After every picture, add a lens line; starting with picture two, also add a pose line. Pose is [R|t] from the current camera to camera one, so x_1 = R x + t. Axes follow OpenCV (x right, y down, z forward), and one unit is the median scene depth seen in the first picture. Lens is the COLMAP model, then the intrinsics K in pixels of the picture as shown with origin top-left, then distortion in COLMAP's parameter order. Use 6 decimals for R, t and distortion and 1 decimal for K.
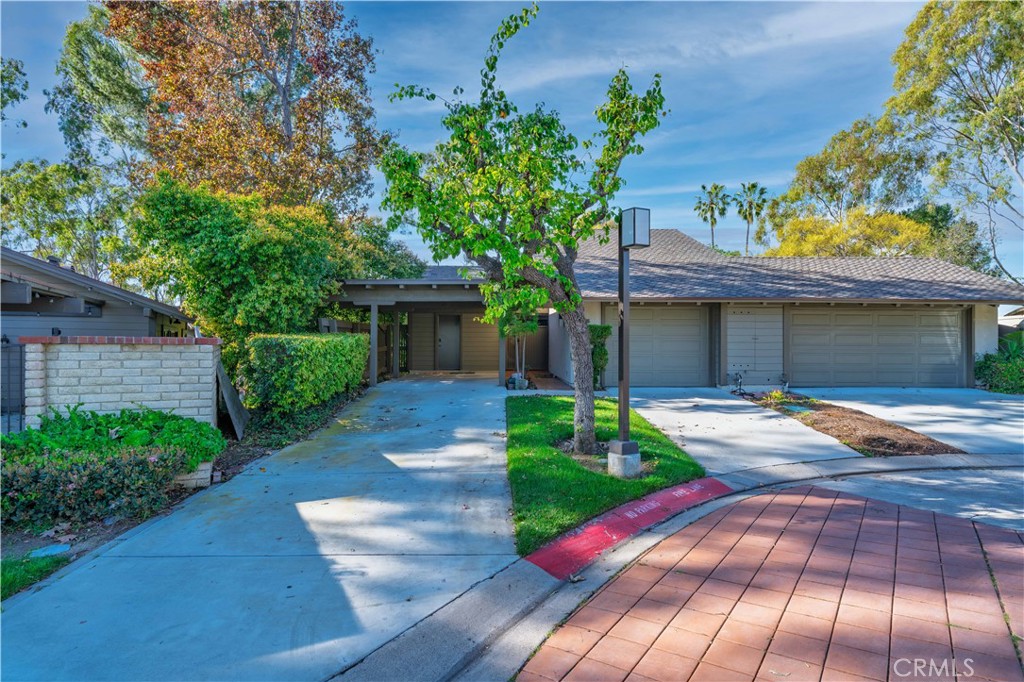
lens RADIAL K [[526.1, 0, 512.0], [0, 526.1, 341.0], [0, 0, 1]] dist [0.002126, 0.000843]
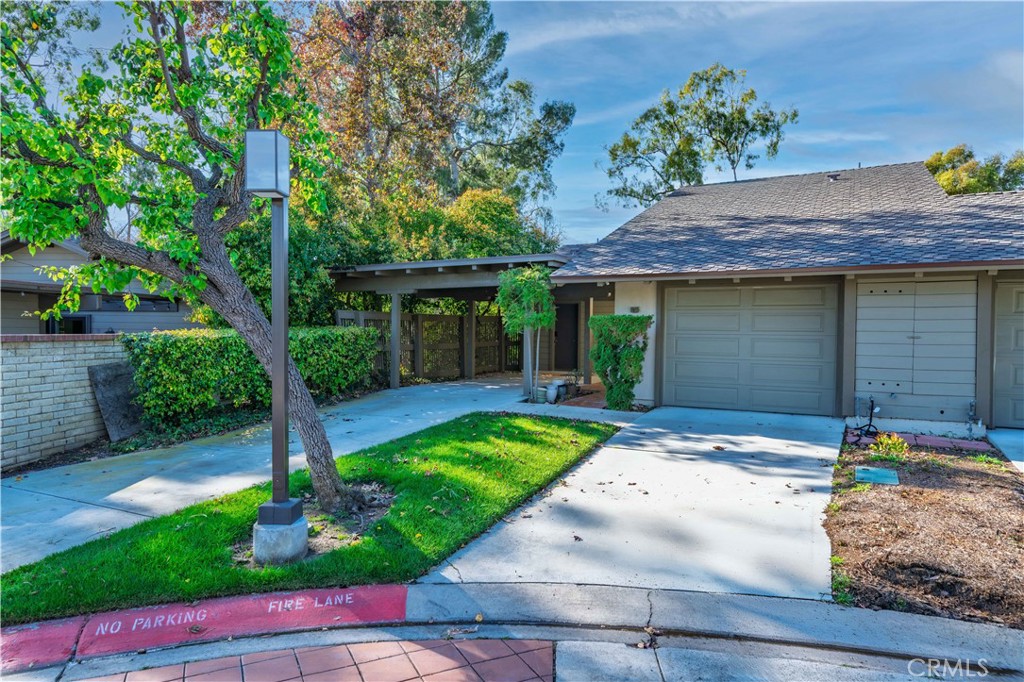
lens RADIAL K [[596.8, 0, 565.2], [0, 596.8, 341.5], [0, 0, 1]] dist [0.003559, 0.000643]
pose [[0.883312, 0.013625, -0.468588, 0.824194], [-0.003917, 0.999757, 0.021687, -0.024042], [0.468769, -0.017321, 0.883151, 0.499207]]
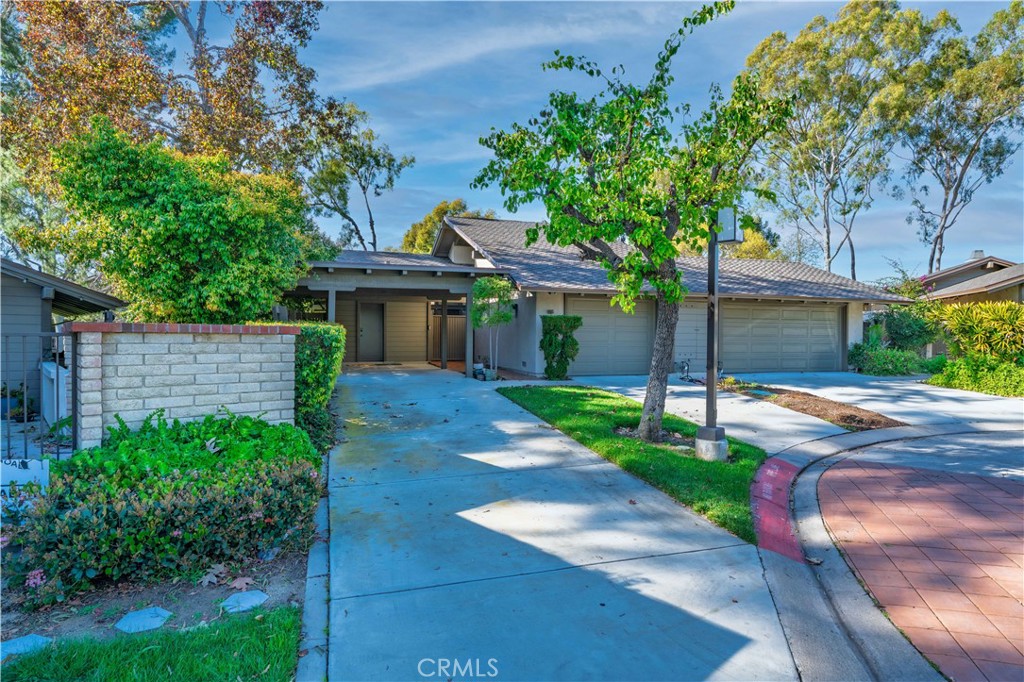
lens RADIAL K [[526.1, 0, 512.0], [0, 526.1, 341.0], [0, 0, 1]] dist [0.002126, 0.000843]
pose [[0.963870, -0.000382, 0.266372, -0.384618], [-0.004658, 0.999822, 0.018291, 0.000472], [-0.266331, -0.018871, 0.963697, 0.086739]]
